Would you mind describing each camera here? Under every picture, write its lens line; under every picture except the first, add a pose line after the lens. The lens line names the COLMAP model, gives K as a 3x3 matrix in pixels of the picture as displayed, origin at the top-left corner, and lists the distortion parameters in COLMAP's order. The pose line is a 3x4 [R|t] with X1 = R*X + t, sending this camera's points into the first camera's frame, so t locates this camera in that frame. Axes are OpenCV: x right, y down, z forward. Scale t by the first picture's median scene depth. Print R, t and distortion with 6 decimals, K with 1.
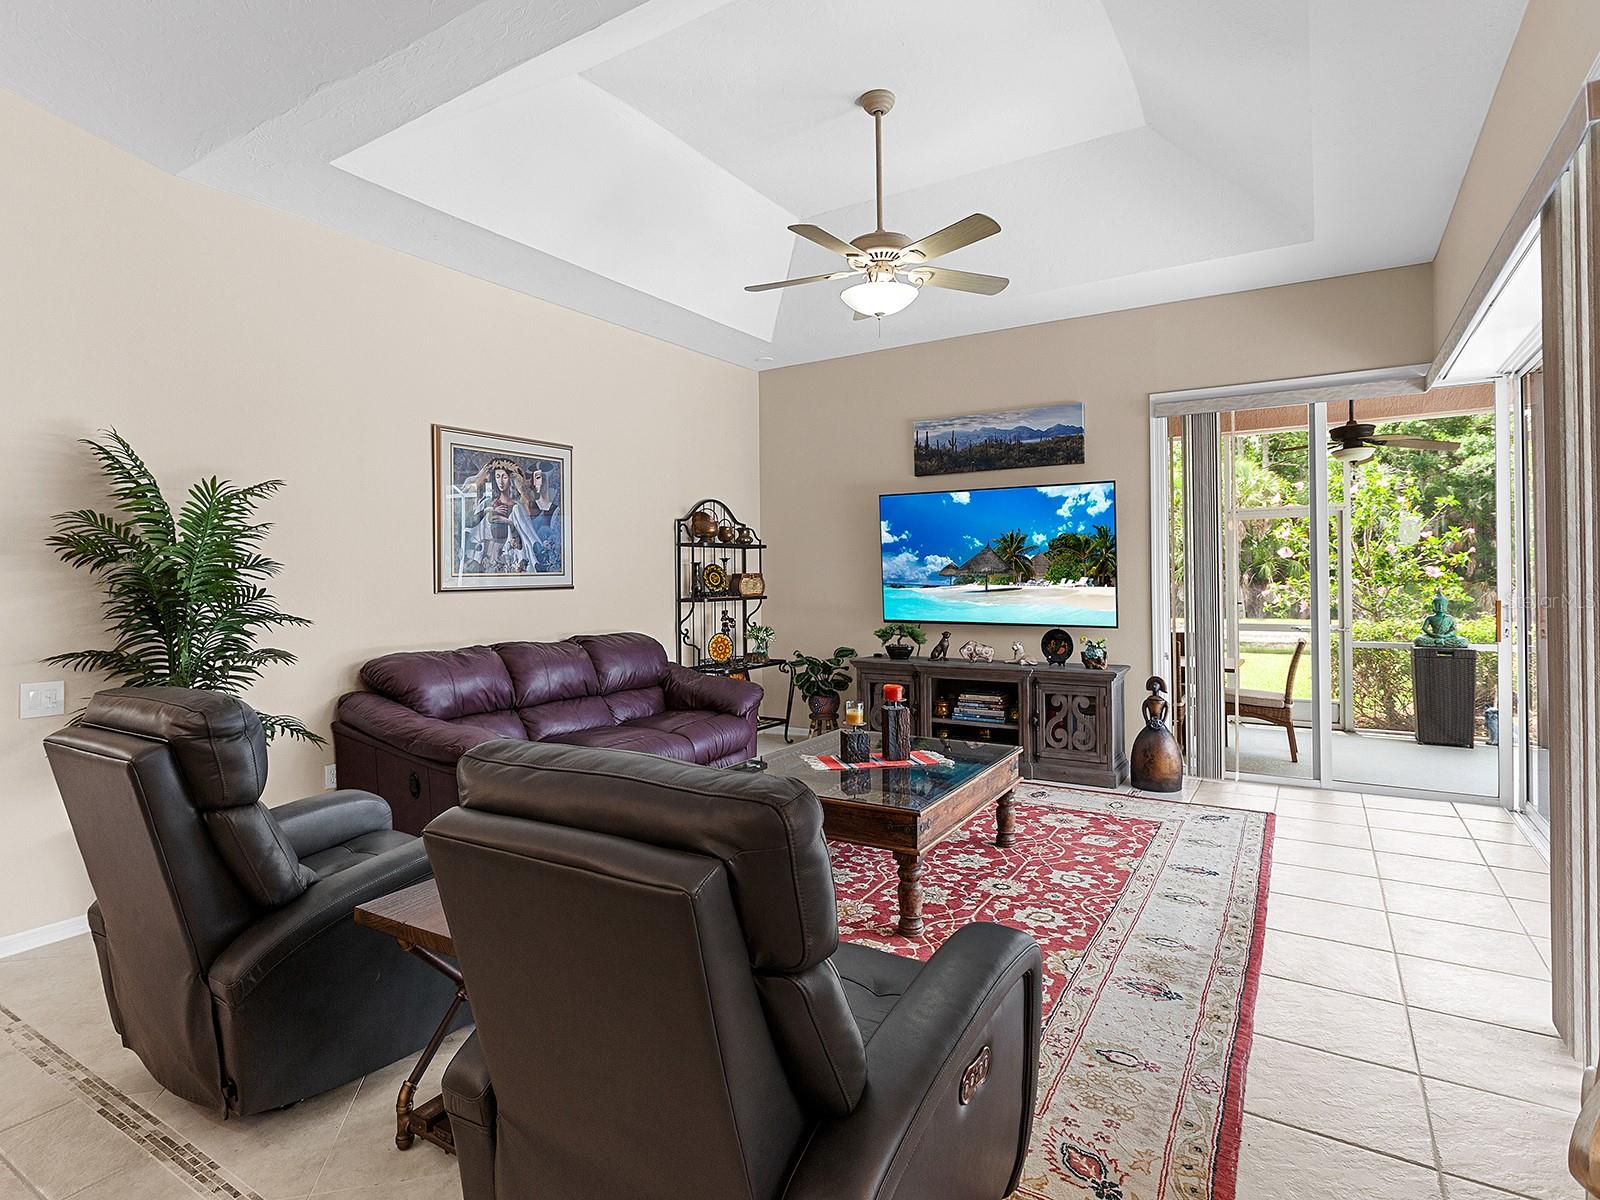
lens RADIAL K [[841.4, 0, 776.2], [0, 841.4, 571.8], [0, 0, 1]] dist [0.002191, -0.000120]
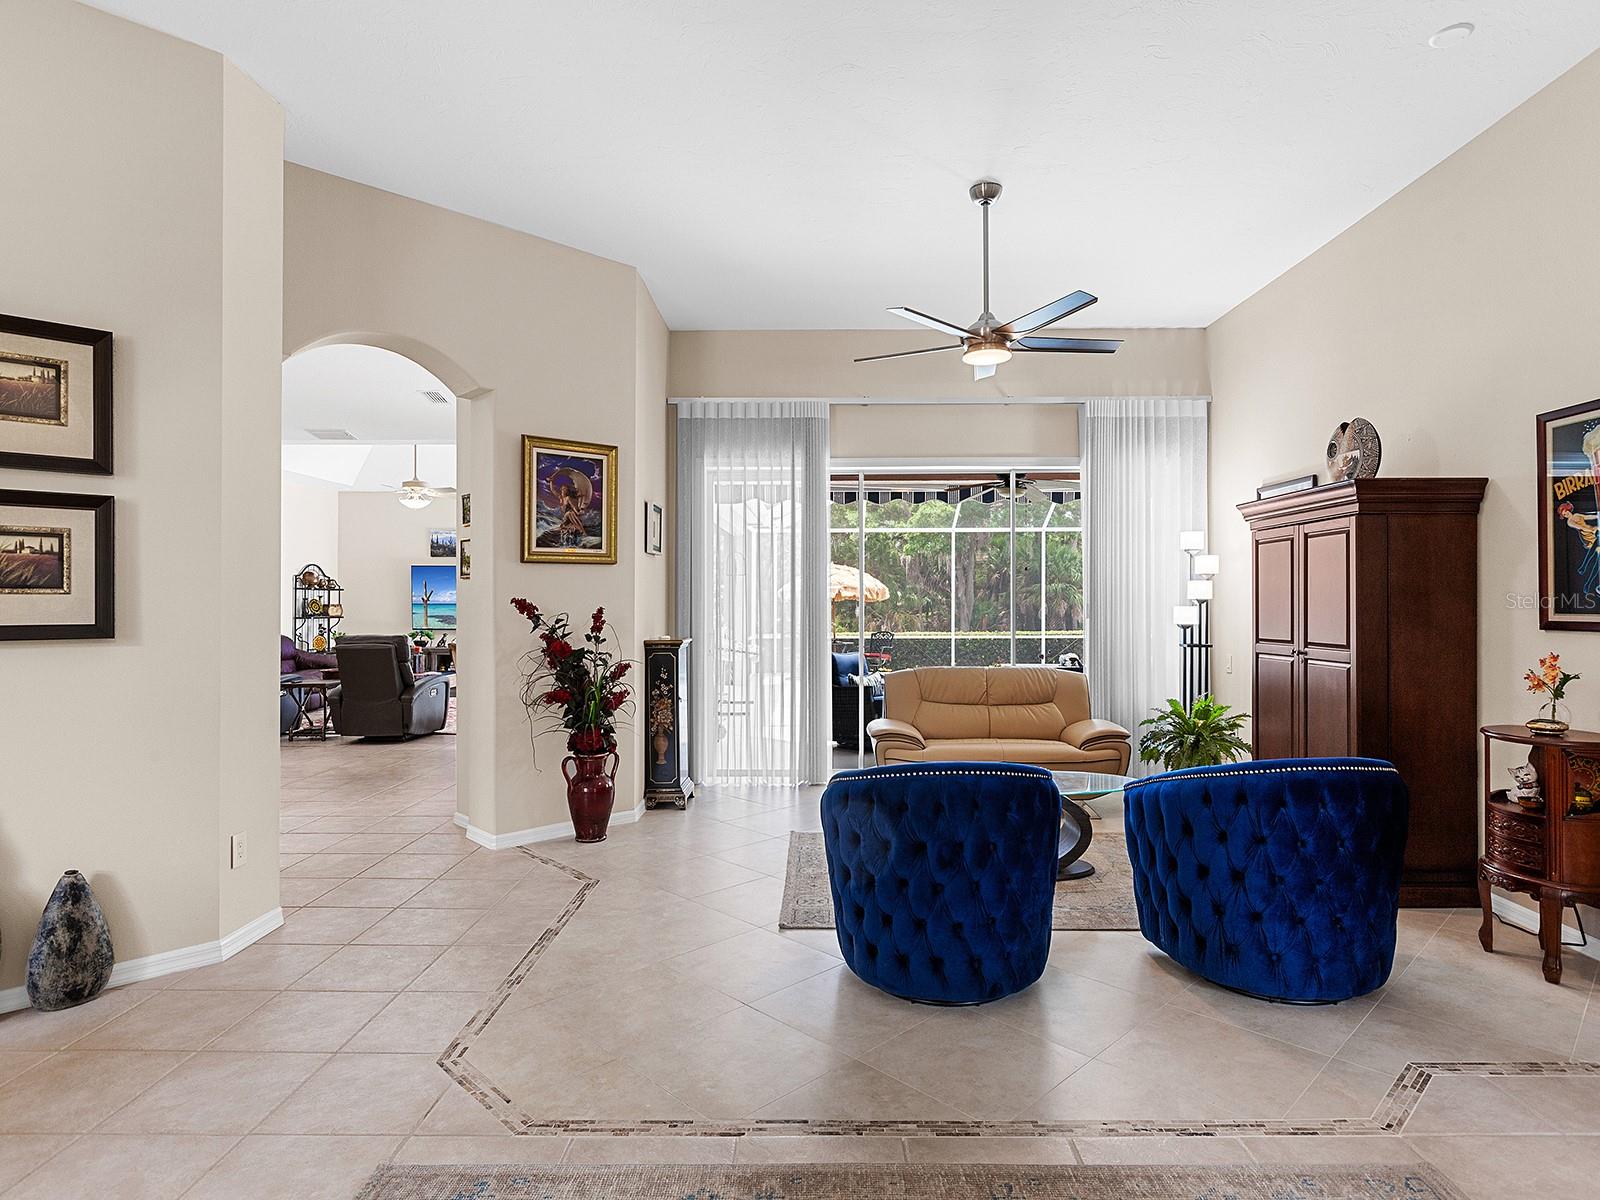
lens RADIAL K [[886.0, 0, 818.2], [0, 886.0, 599.7], [0, 0, 1]] dist [-0.002830, -0.000685]
pose [[0.844361, 0.015258, 0.535557, -0.223205], [-0.012464, 0.999883, -0.008836, -0.005054], [-0.535630, 0.000786, 0.844453, -1.550311]]
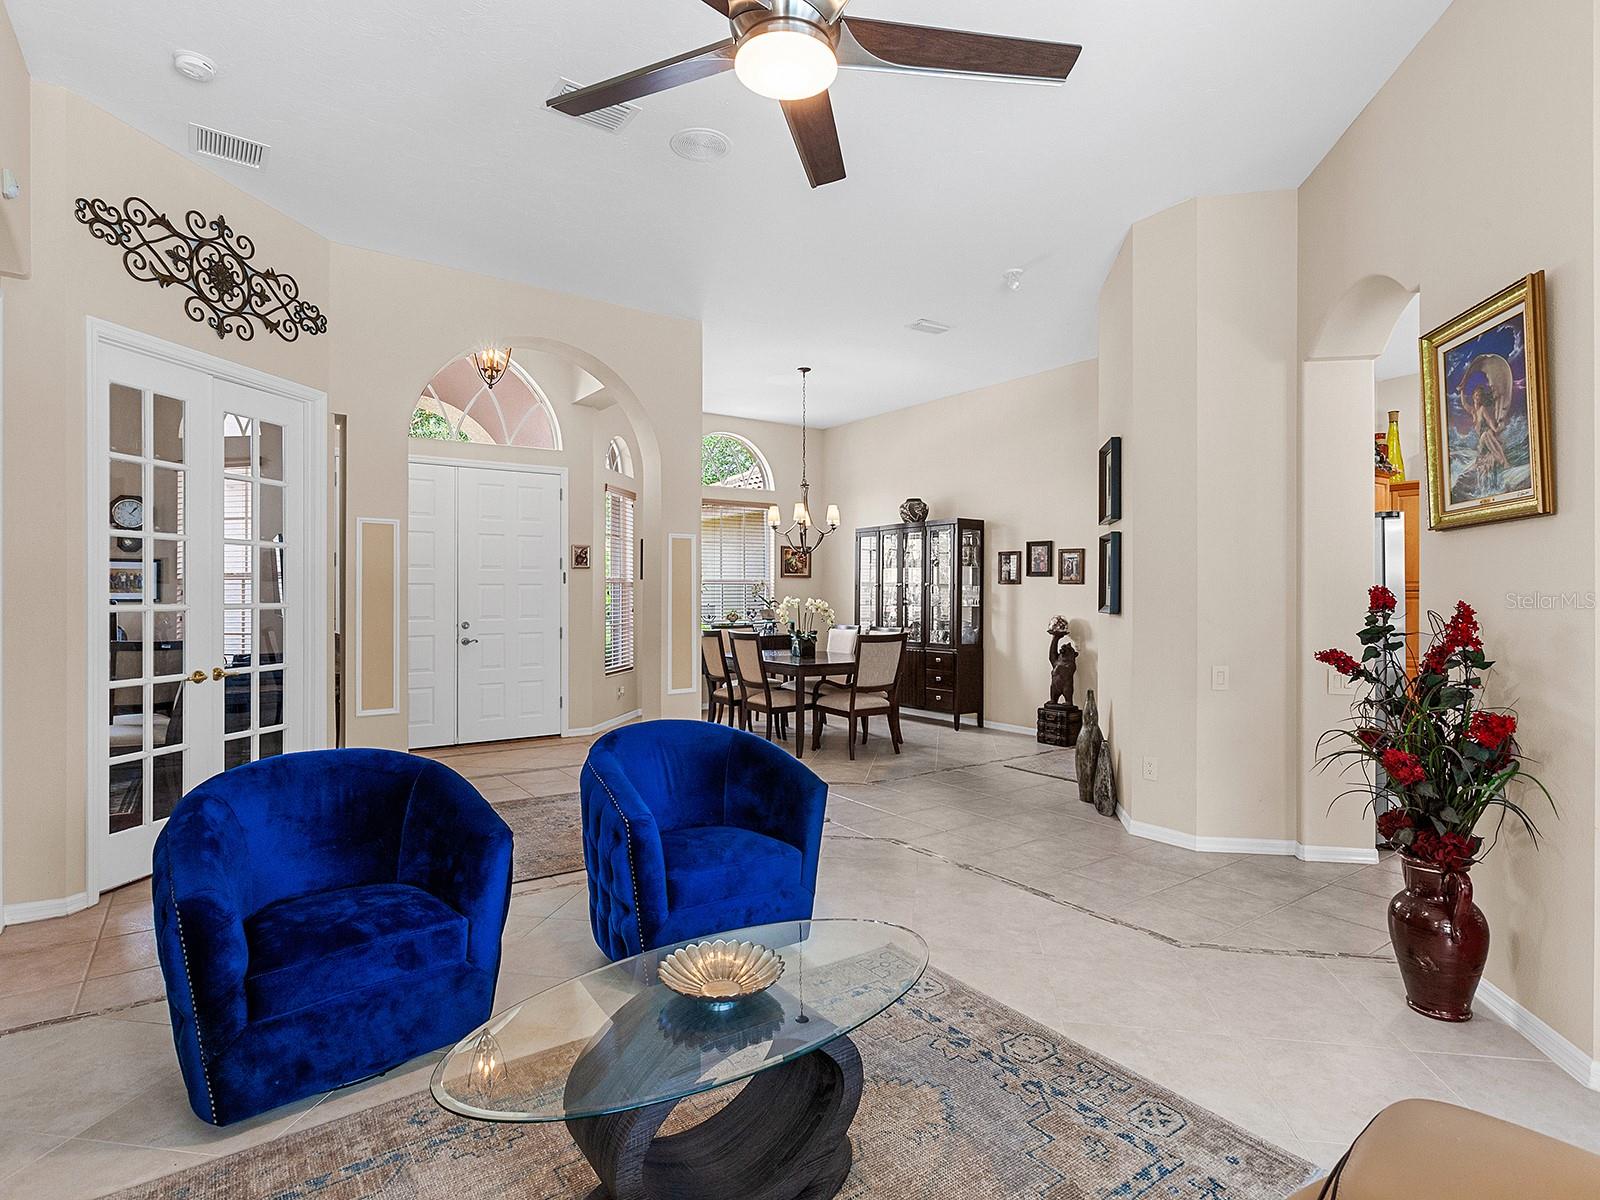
lens RADIAL K [[829.0, 0, 800.0], [0, 829.0, 600.0], [0, 0, 1]] dist [-0.000784, -0.000386]
pose [[-0.378440, 0.021554, -0.925375, 0.718513], [0.007640, 0.999768, 0.020163, -0.016955], [0.925594, 0.000560, -0.378517, -0.766923]]
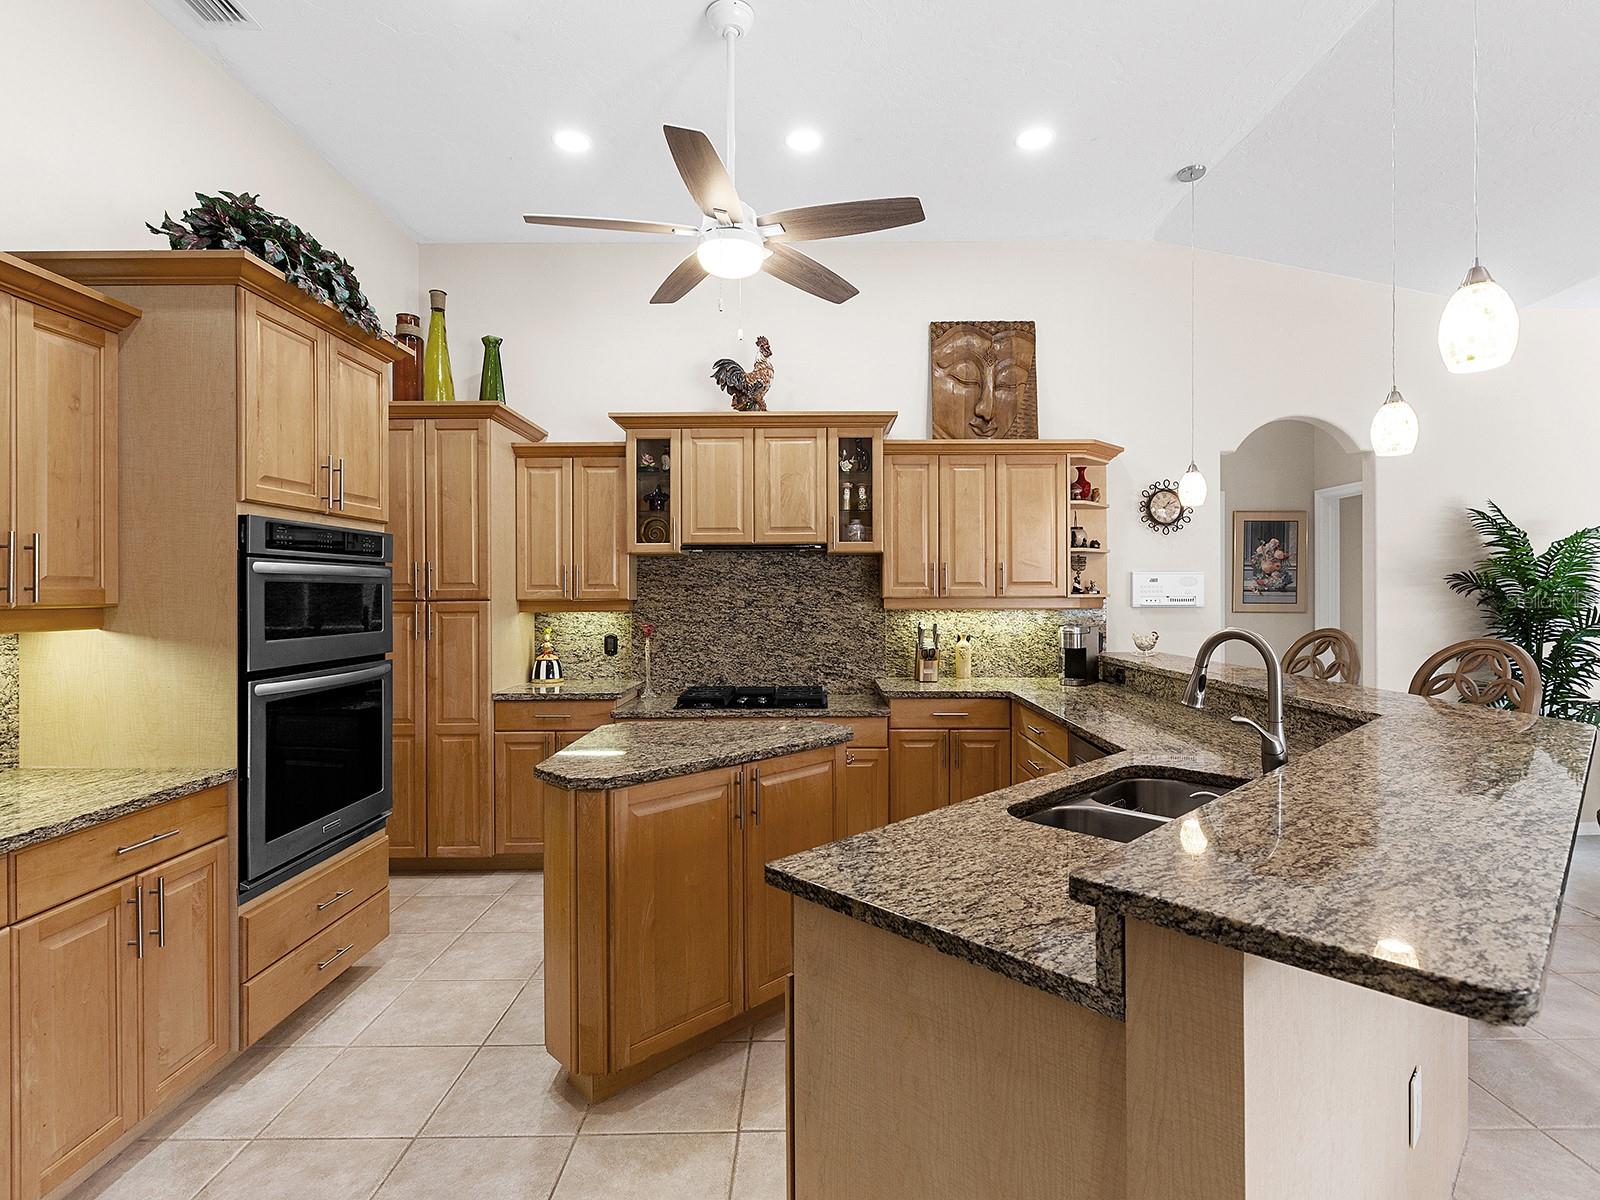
lens RADIAL K [[799.2, 0, 812.1], [0, 799.2, 597.6], [0, 0, 1]] dist [0.000646, -0.000002]
pose [[0.540368, 0.017185, -0.841254, -0.154741], [-0.002371, 0.999819, 0.018901, -0.013787], [0.841426, -0.008219, 0.540310, -0.461476]]
